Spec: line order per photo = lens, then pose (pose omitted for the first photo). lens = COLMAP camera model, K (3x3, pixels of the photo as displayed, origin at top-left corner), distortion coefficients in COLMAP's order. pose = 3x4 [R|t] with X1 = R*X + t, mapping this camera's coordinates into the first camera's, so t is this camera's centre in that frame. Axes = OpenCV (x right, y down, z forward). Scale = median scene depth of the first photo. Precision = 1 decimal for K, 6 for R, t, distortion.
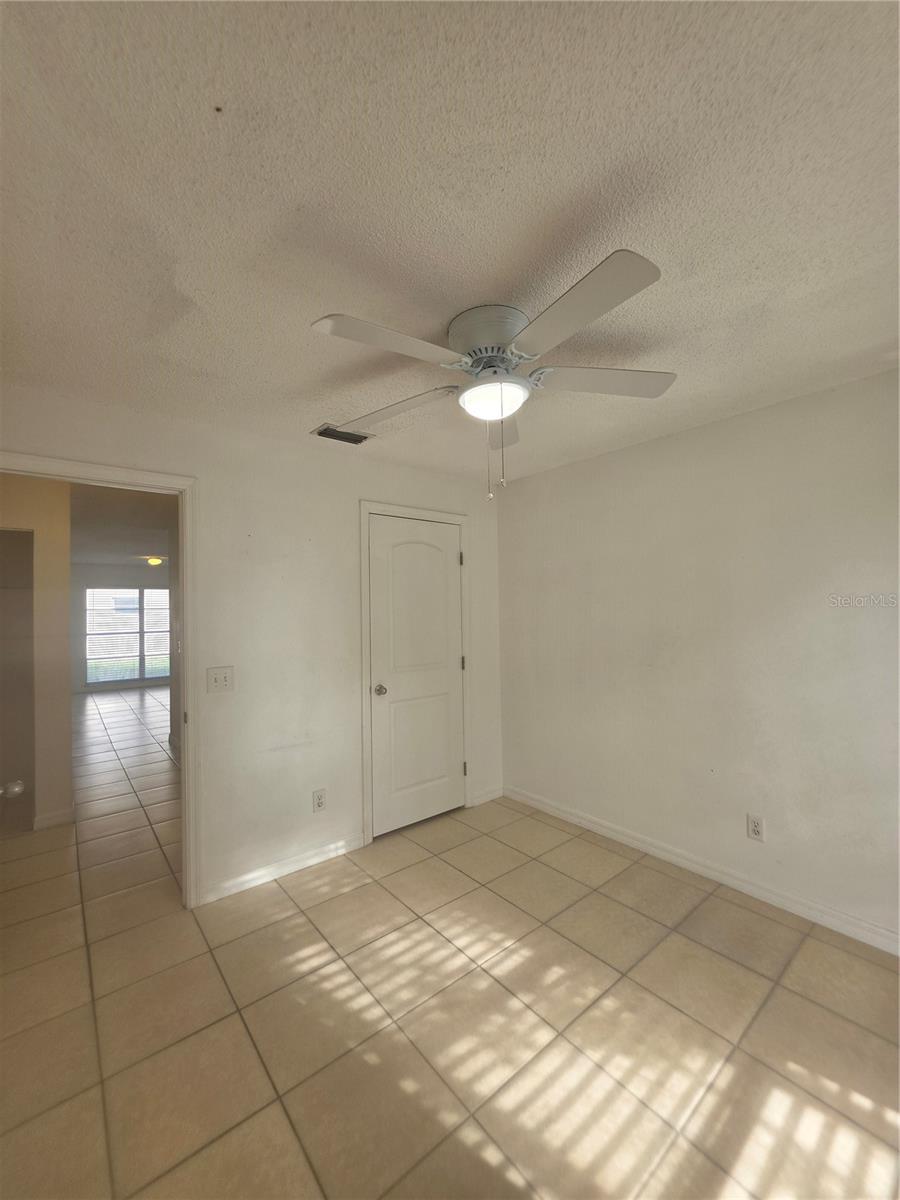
lens RADIAL K [[479.4, 0, 450.0], [0, 479.4, 600.0], [0, 0, 1]] dist [-0.002016, -0.000011]
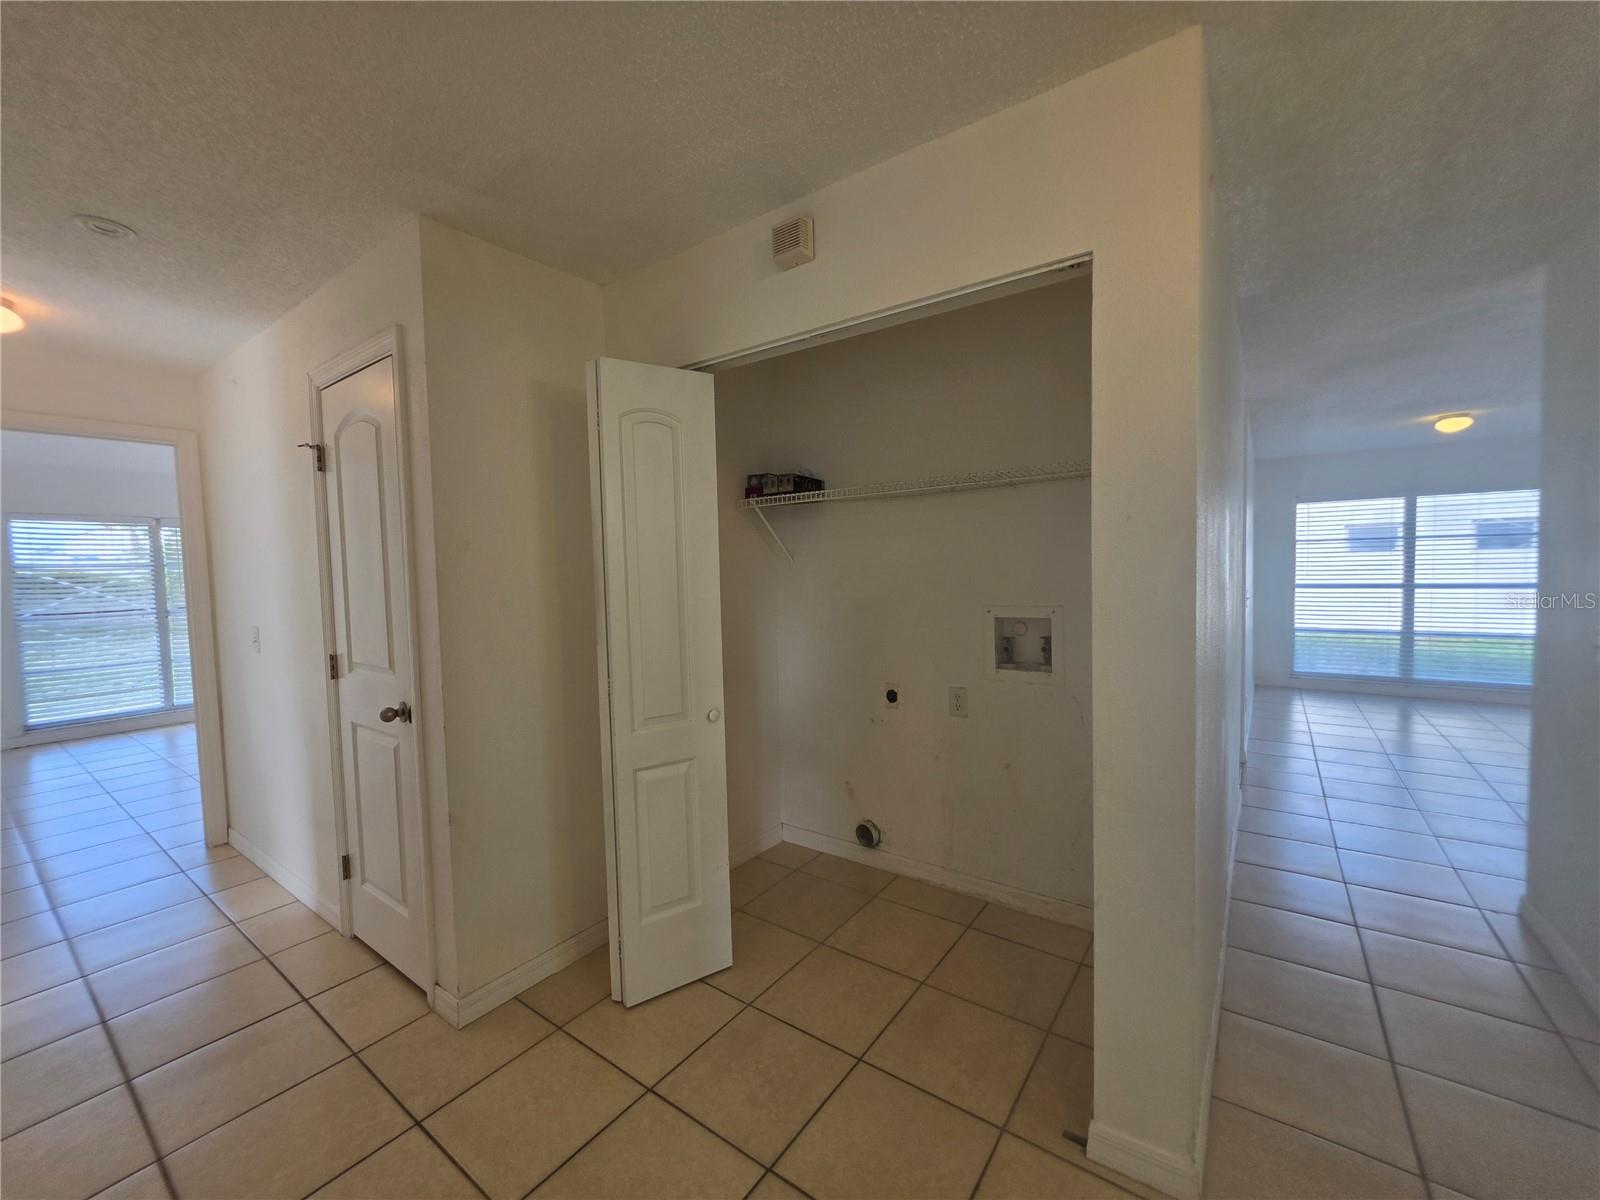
lens RADIAL K [[650.9, 0, 800.0], [0, 650.9, 600.0], [0, 0, 1]] dist [-0.001271, -0.000034]
pose [[0.258976, 0.060748, -0.963971, -0.173901], [0.031173, 0.996975, 0.071203, 0.016148], [0.965380, -0.048490, 0.256299, 0.243820]]
